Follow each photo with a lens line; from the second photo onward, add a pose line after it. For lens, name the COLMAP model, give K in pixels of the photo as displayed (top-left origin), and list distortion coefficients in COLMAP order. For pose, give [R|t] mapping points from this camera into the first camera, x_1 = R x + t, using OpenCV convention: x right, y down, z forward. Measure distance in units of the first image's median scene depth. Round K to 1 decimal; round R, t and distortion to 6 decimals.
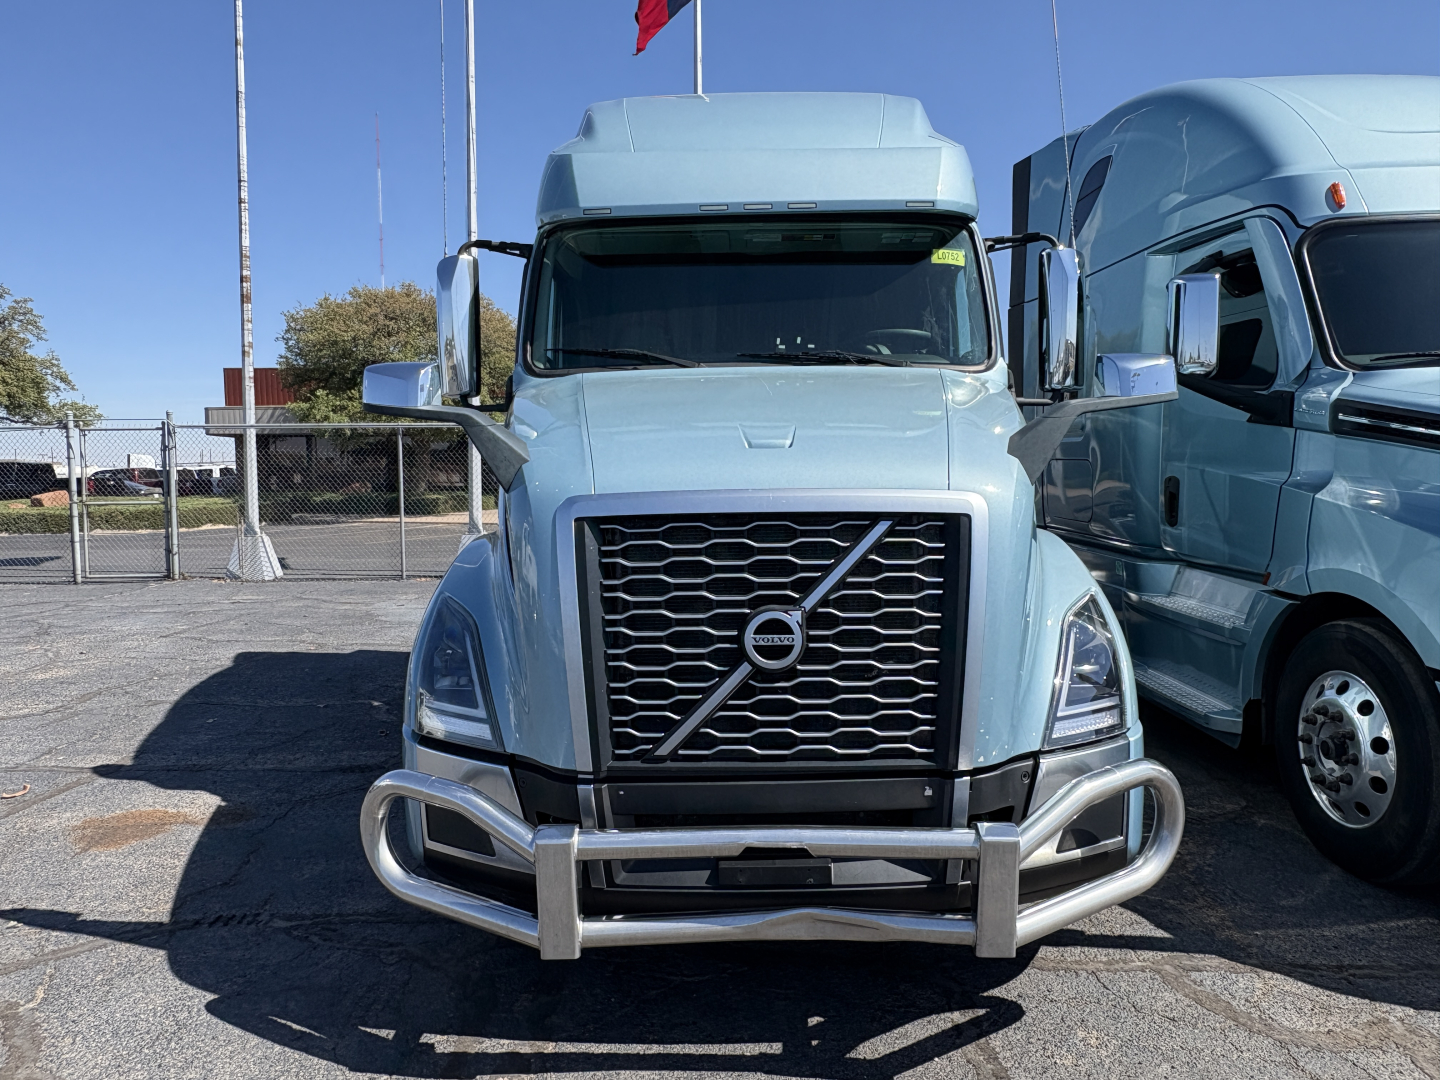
lens RADIAL K [[984.8, 0, 720.0], [0, 984.8, 540.0], [0, 0, 1]] dist [-0.002569, 0.002189]
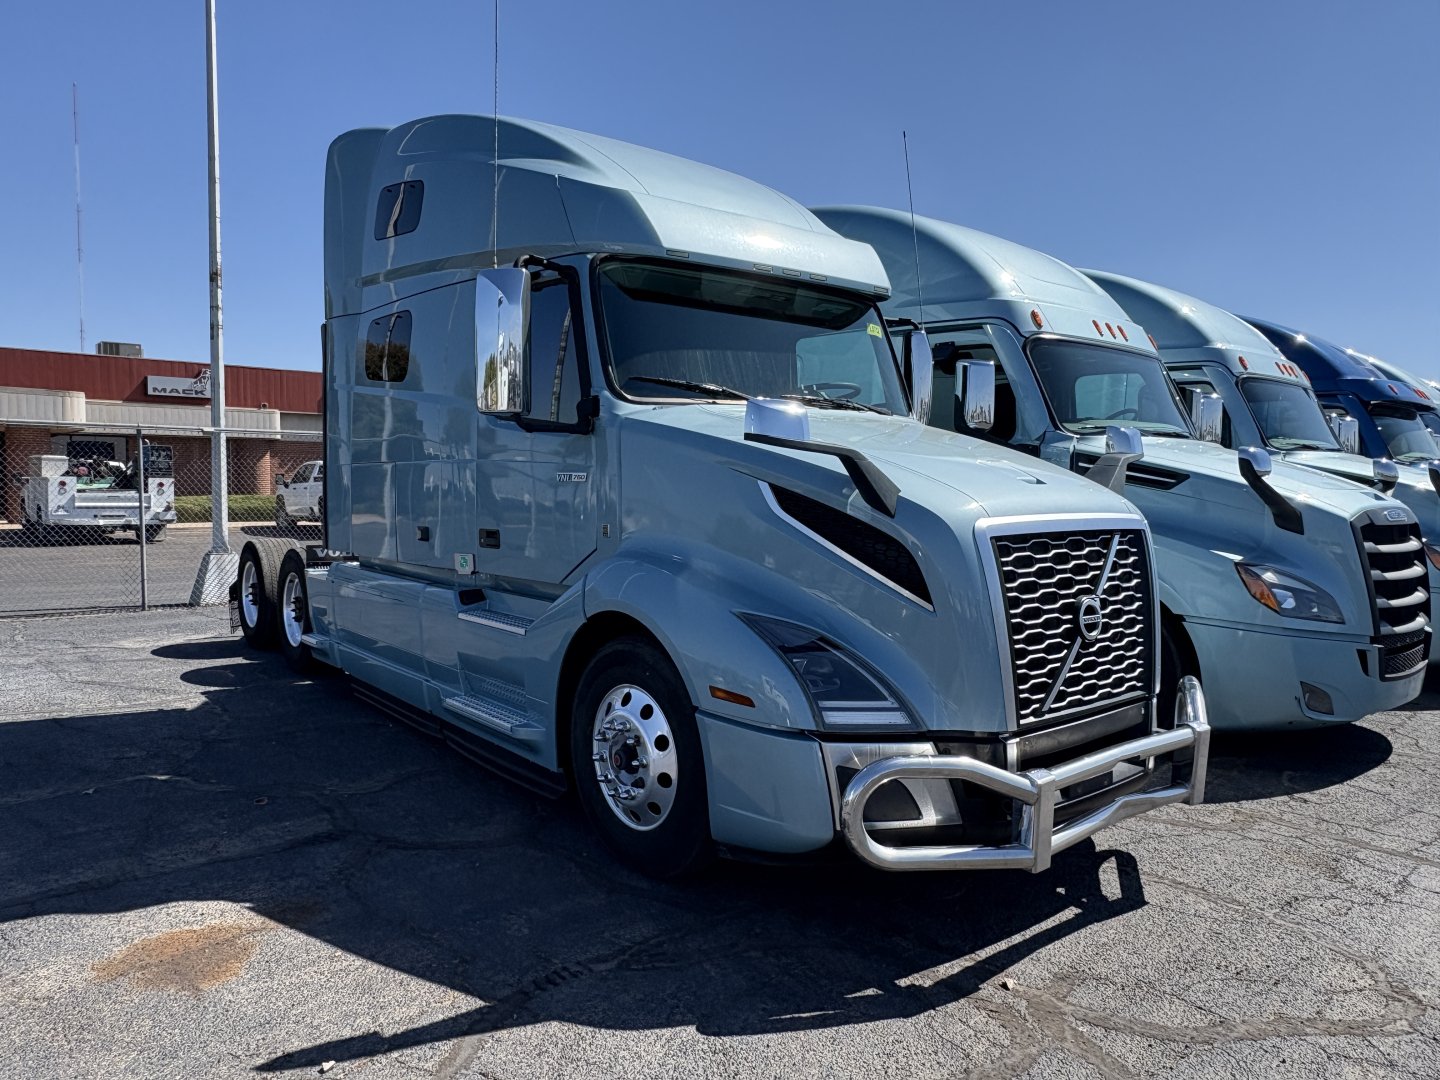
lens RADIAL K [[984.8, 0, 720.0], [0, 984.8, 540.0], [0, 0, 1]] dist [-0.002569, 0.002189]
pose [[0.768703, -0.022190, 0.639221, -0.945680], [0.029881, 0.999553, -0.001234, -0.021039], [-0.638908, 0.020049, 0.769022, 0.176870]]
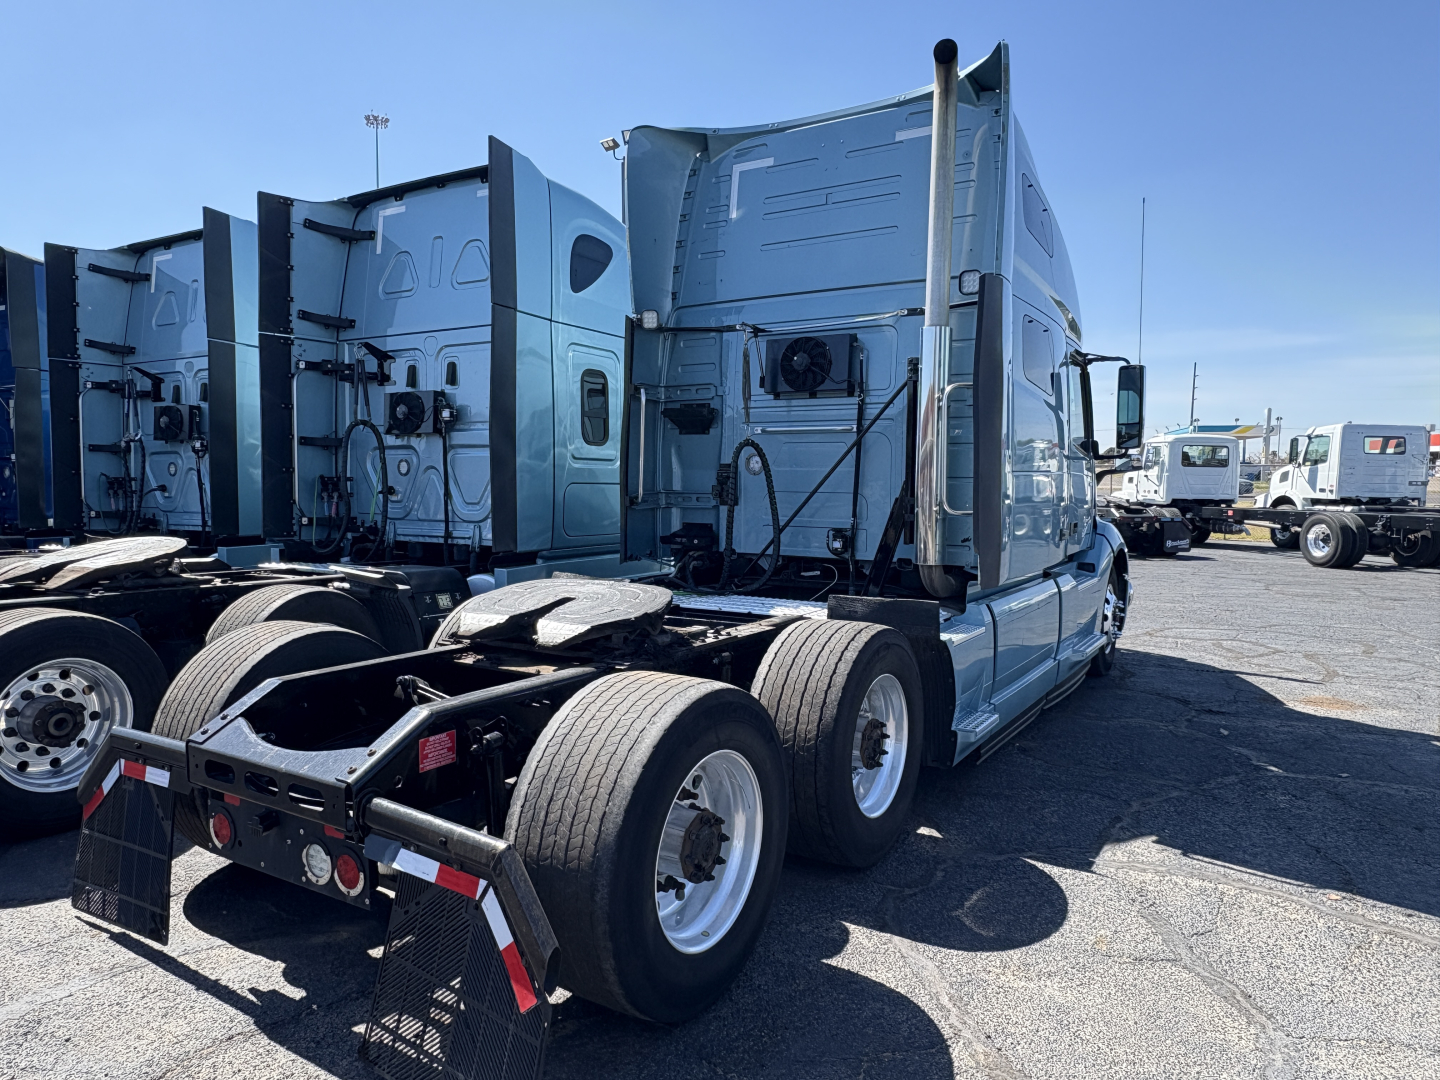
lens RADIAL K [[958.7, 0, 720.0], [0, 958.7, 540.0], [0, 0, 1]] dist [0.003282, 0.001114]
pose [[-0.857482, -0.030614, 0.513602, -0.671072], [0.040691, 0.991066, 0.127010, -0.291898], [-0.512902, 0.129808, -0.848576, 3.596313]]
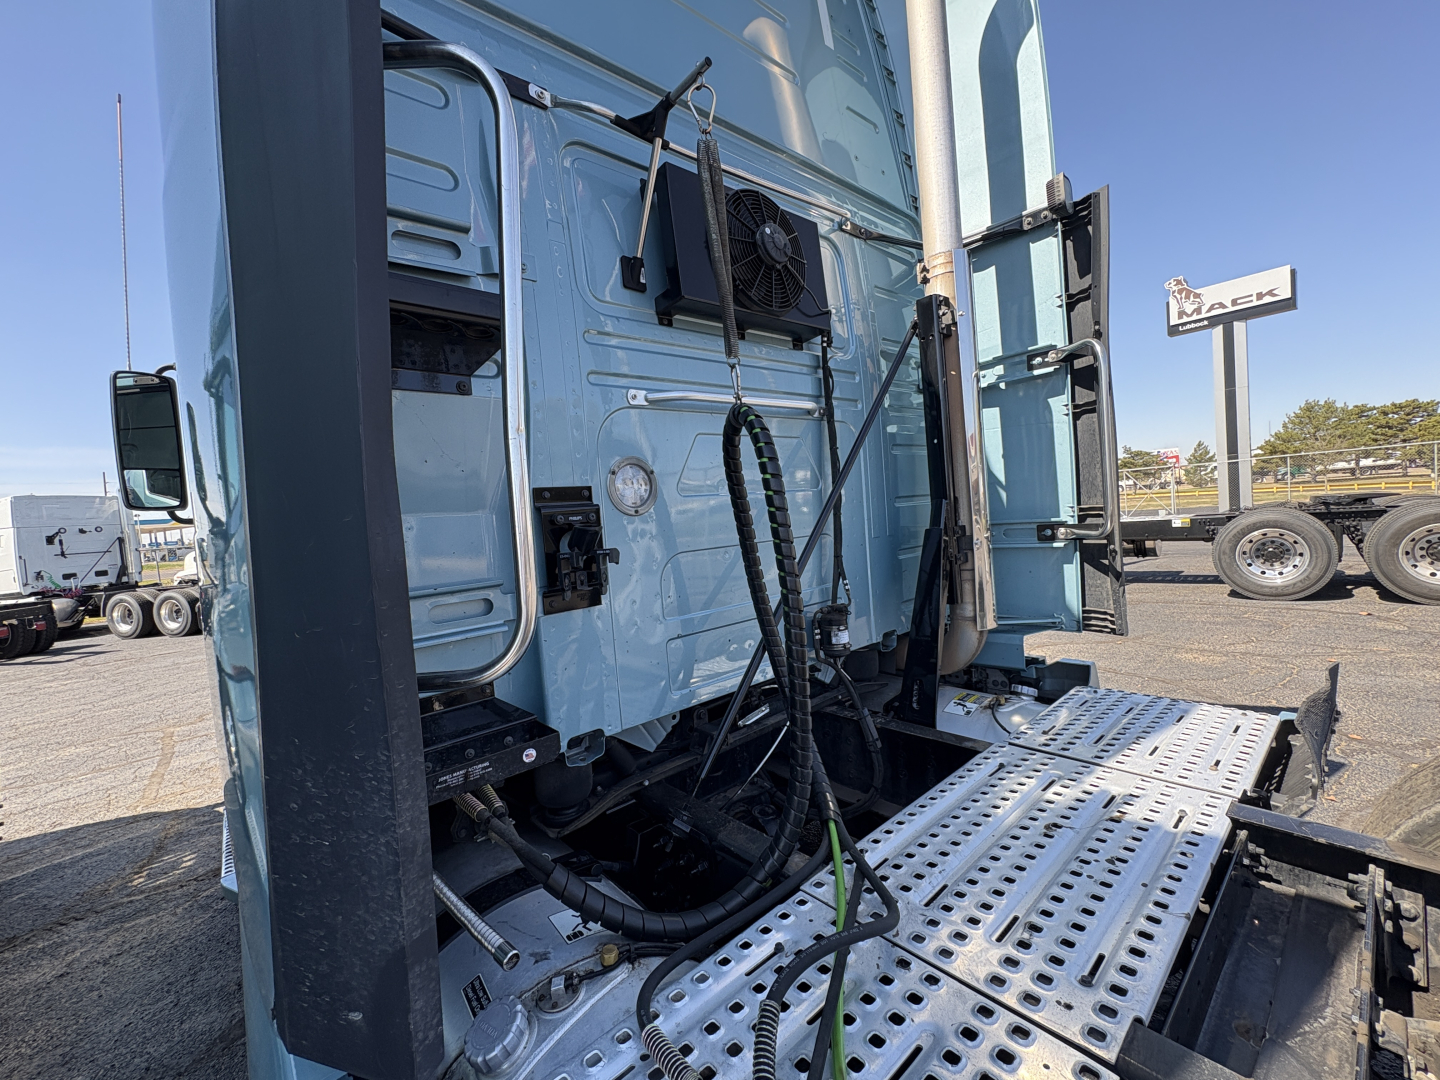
lens RADIAL K [[591.3, 0, 720.0], [0, 591.3, 540.0], [0, 0, 1]] dist [0.002099, 0.000173]
pose [[-0.740982, 0.100065, -0.664028, 0.407188], [0.039246, 0.993598, 0.105934, -0.208733], [0.670377, 0.052435, -0.740165, 2.402880]]
